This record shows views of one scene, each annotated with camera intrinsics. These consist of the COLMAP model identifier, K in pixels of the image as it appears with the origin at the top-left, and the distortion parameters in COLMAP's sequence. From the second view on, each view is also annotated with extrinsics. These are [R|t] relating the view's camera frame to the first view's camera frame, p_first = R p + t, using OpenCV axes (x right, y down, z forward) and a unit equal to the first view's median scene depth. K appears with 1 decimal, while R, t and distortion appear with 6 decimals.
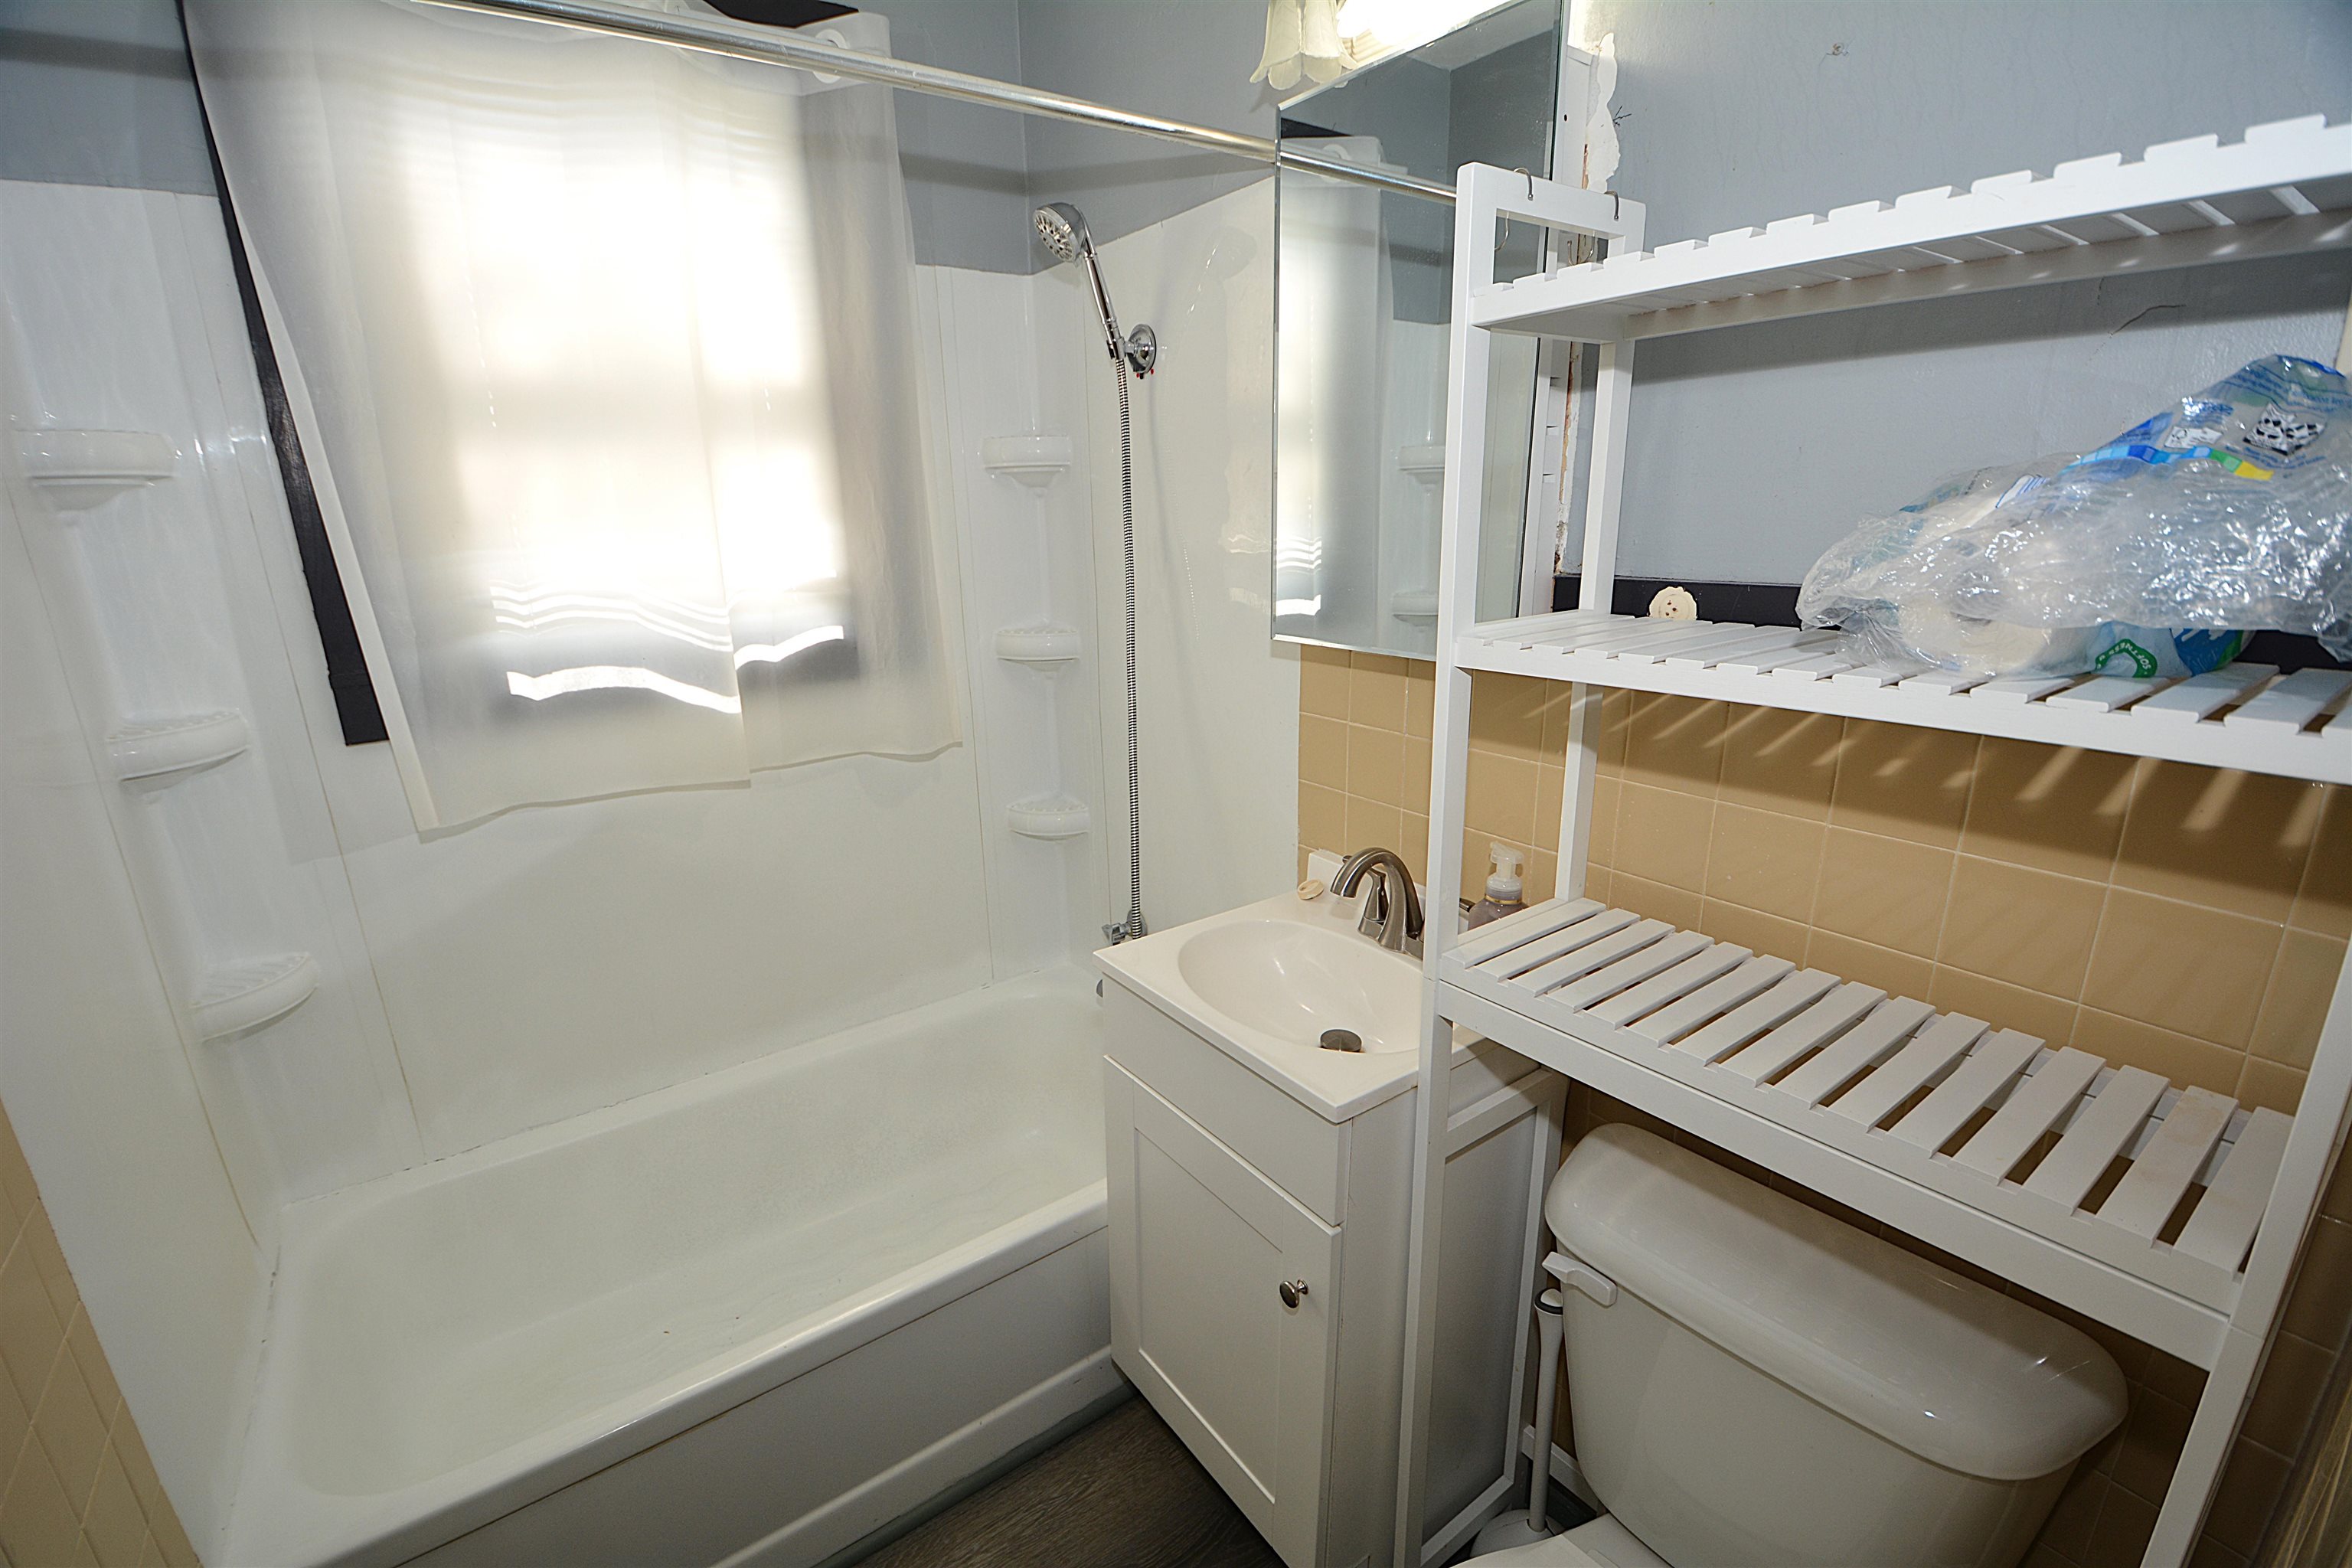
lens RADIAL K [[1032.3, 0, 1161.2], [0, 1032.3, 808.0], [0, 0, 1]] dist [0.017660, -0.027020]
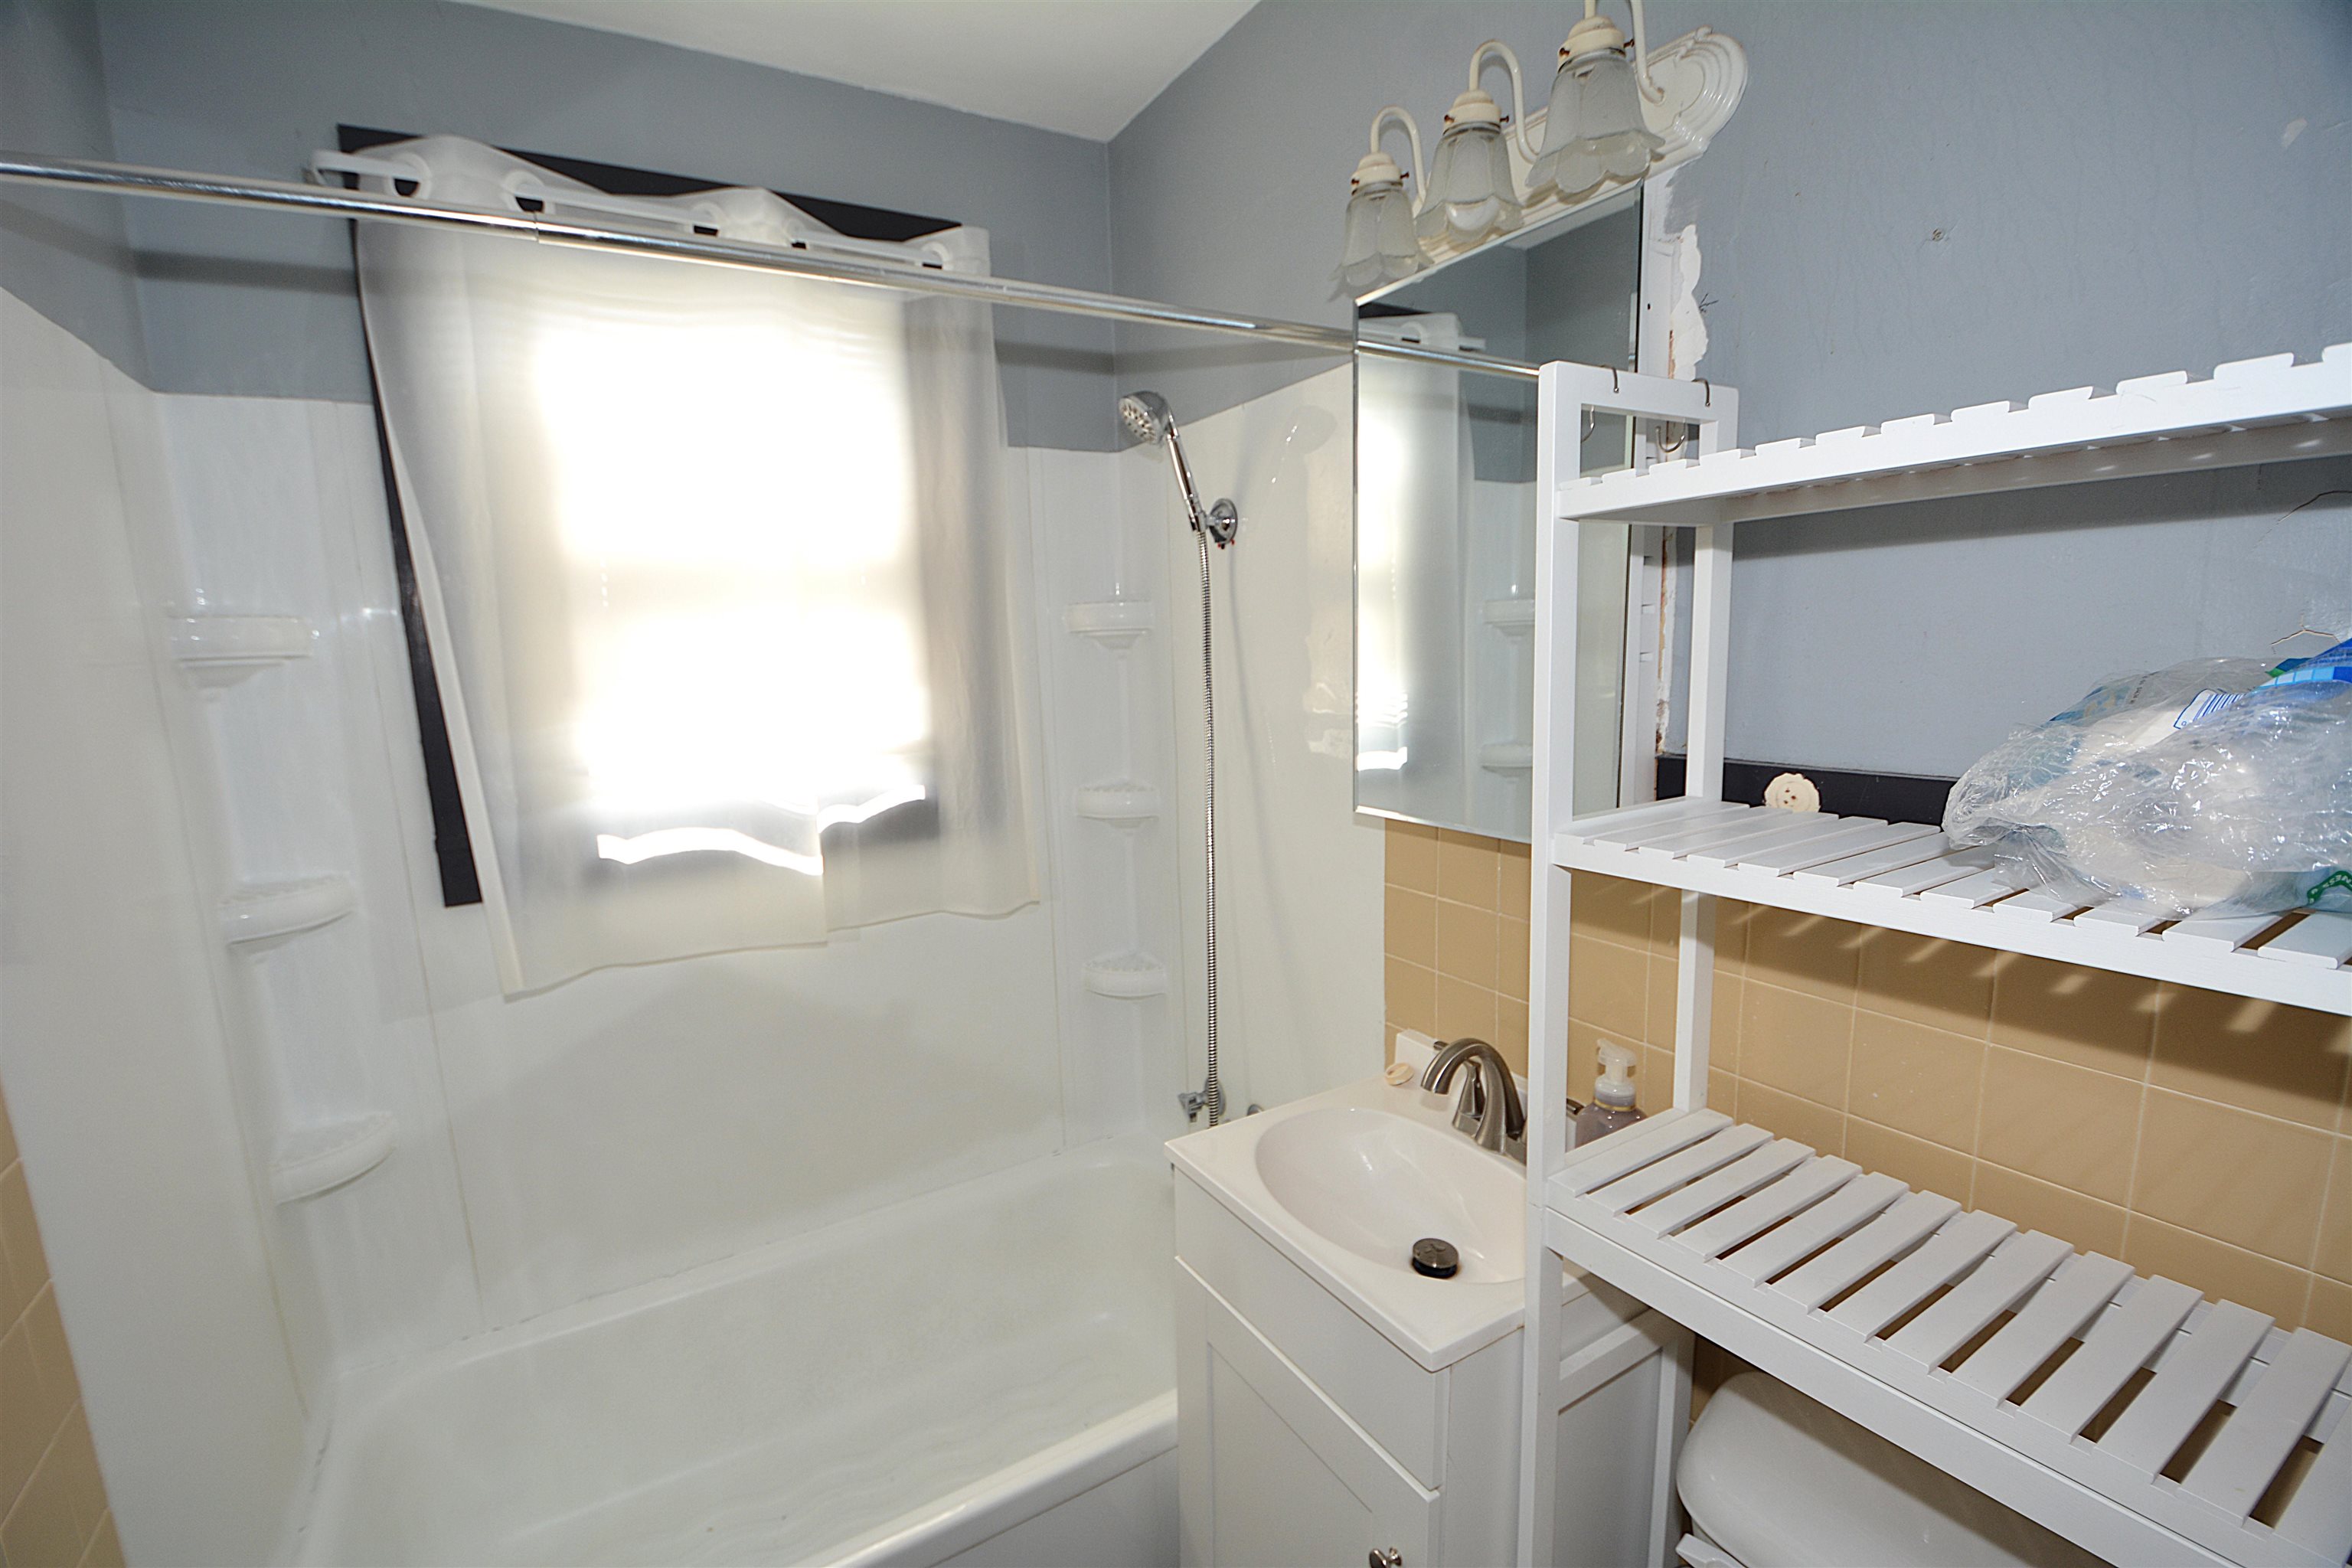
lens RADIAL K [[1035.4, 0, 1156.6], [0, 1035.4, 807.0], [0, 0, 1]] dist [0.013370, -0.021404]
pose [[0.996320, 0.004529, -0.085596, 0.006001], [-0.015291, 0.991977, -0.125487, -0.044899], [0.084341, 0.126334, 0.988396, 0.027762]]
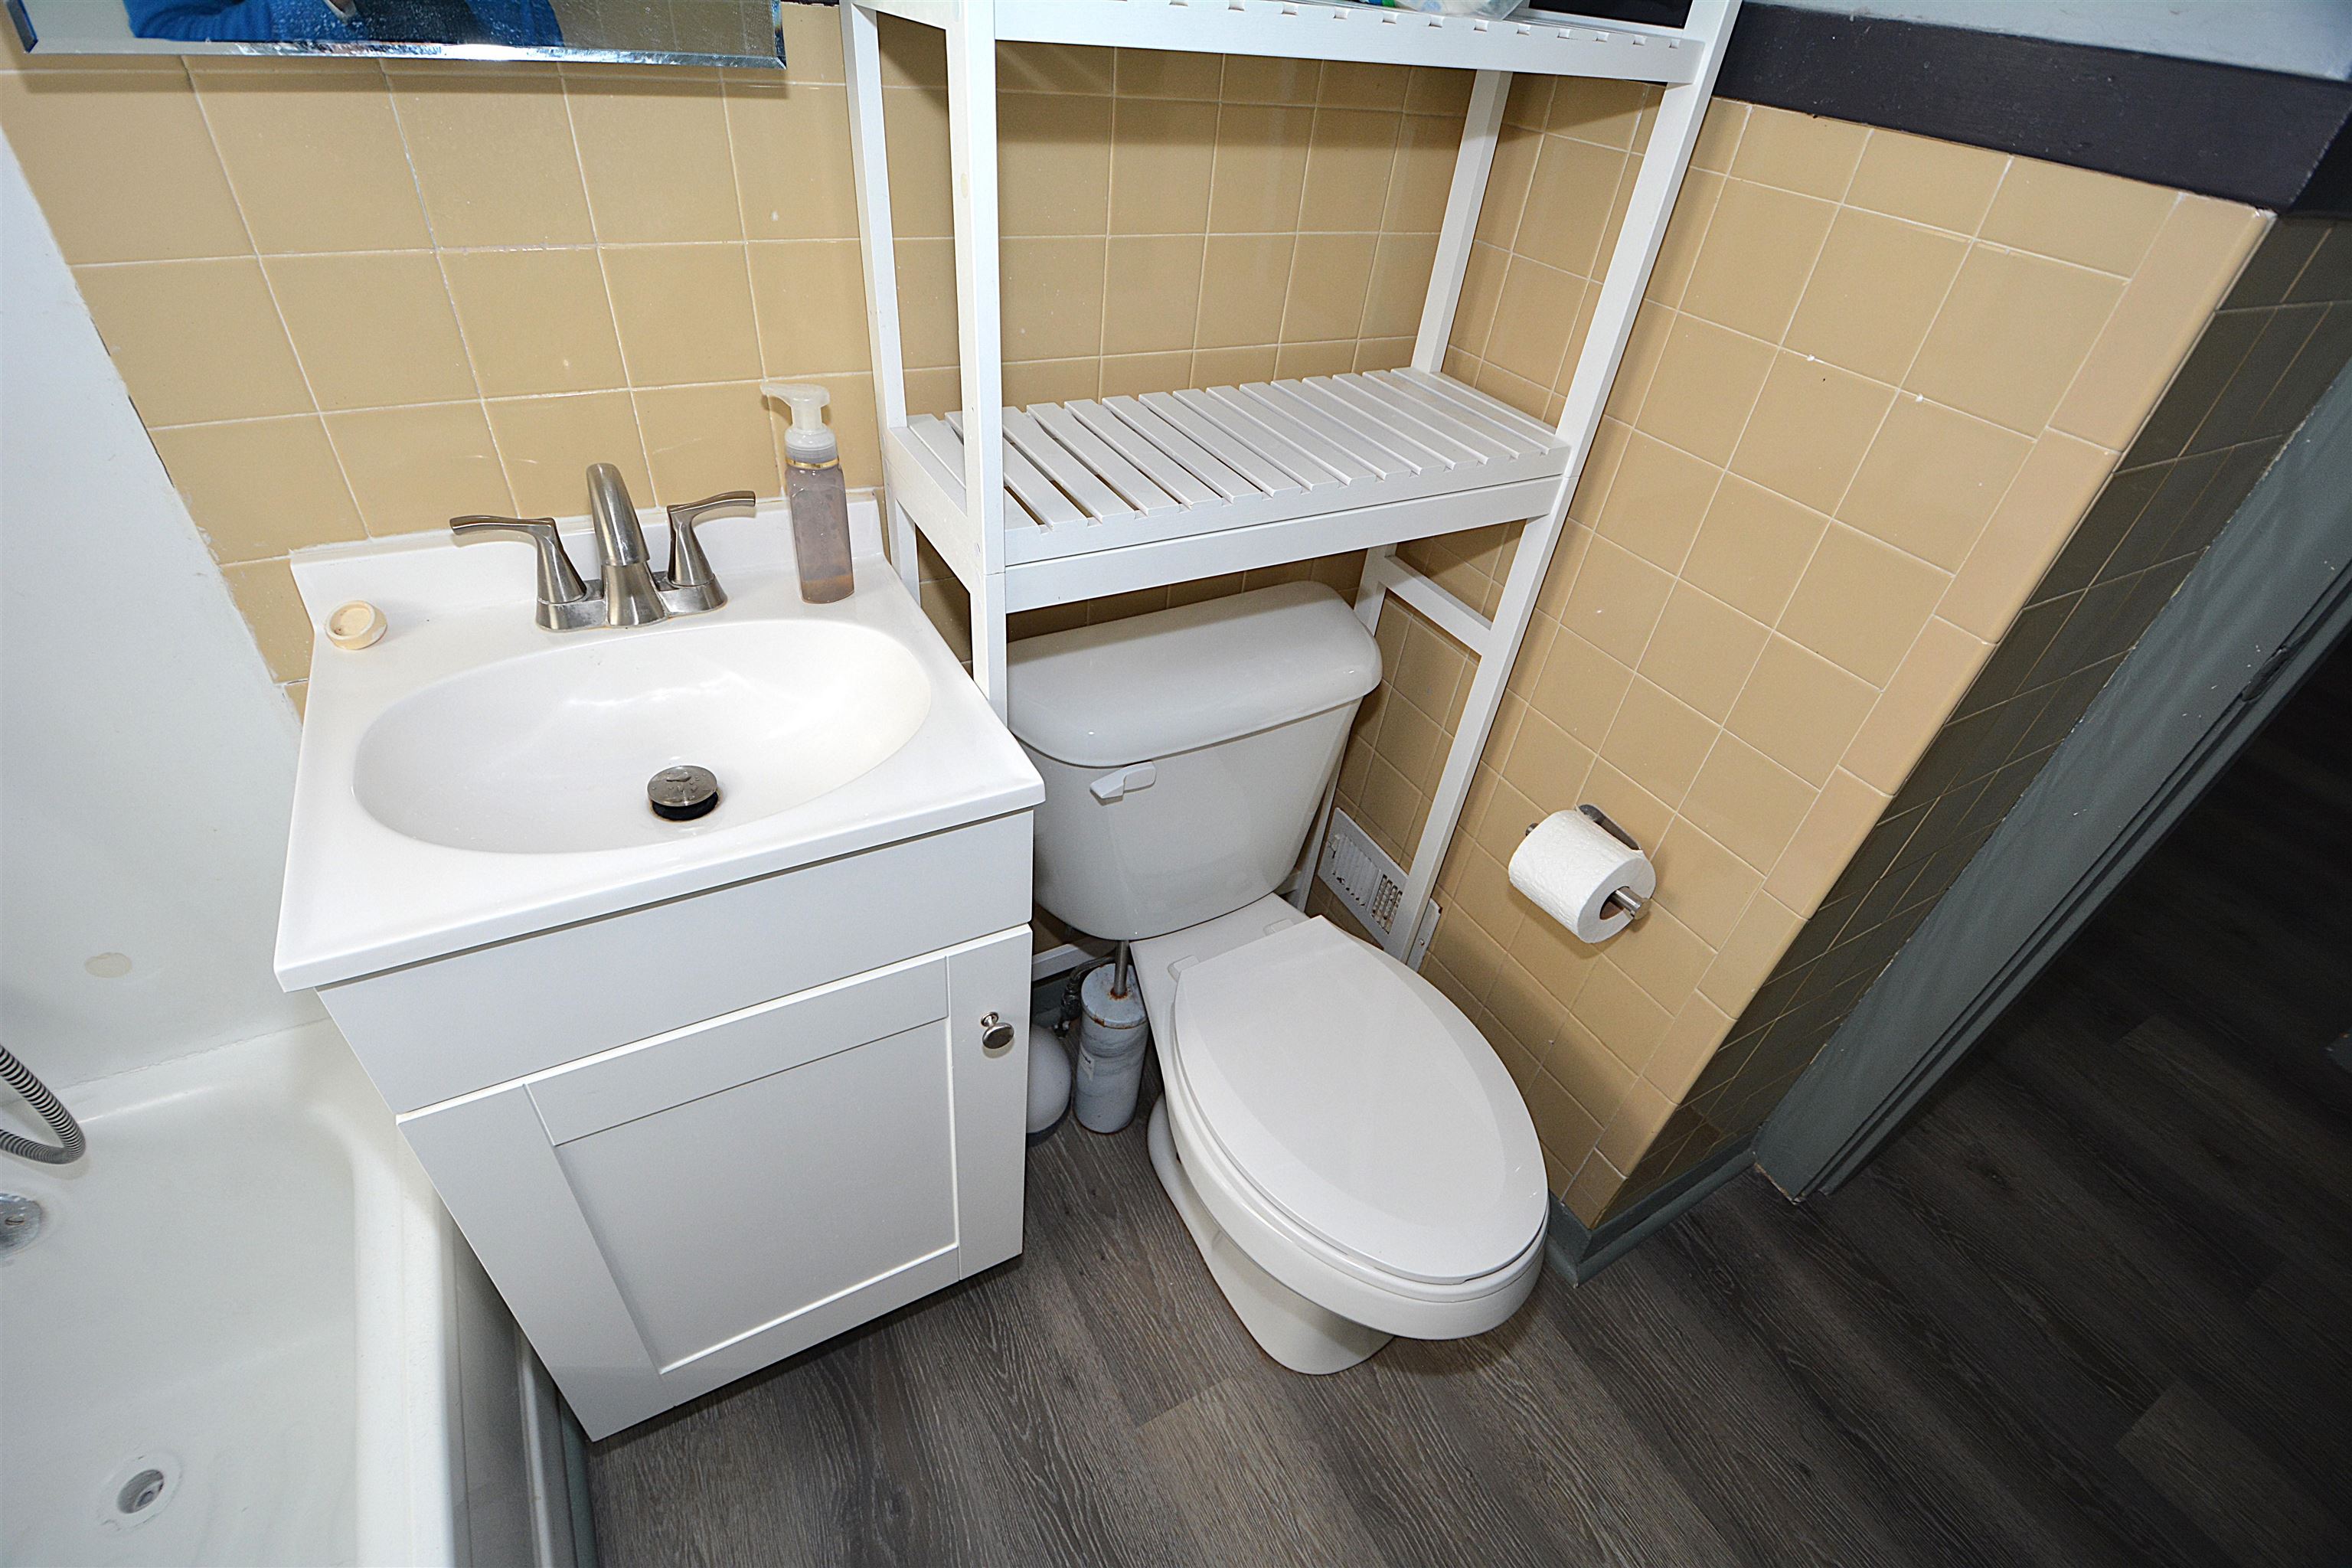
lens RADIAL K [[1032.3, 0, 1161.2], [0, 1032.3, 808.0], [0, 0, 1]] dist [0.017660, -0.027020]
pose [[0.120883, -0.601099, 0.789979, -0.305288], [0.193233, 0.794841, 0.575229, -0.076636], [-0.973678, 0.083115, 0.212235, 0.568109]]
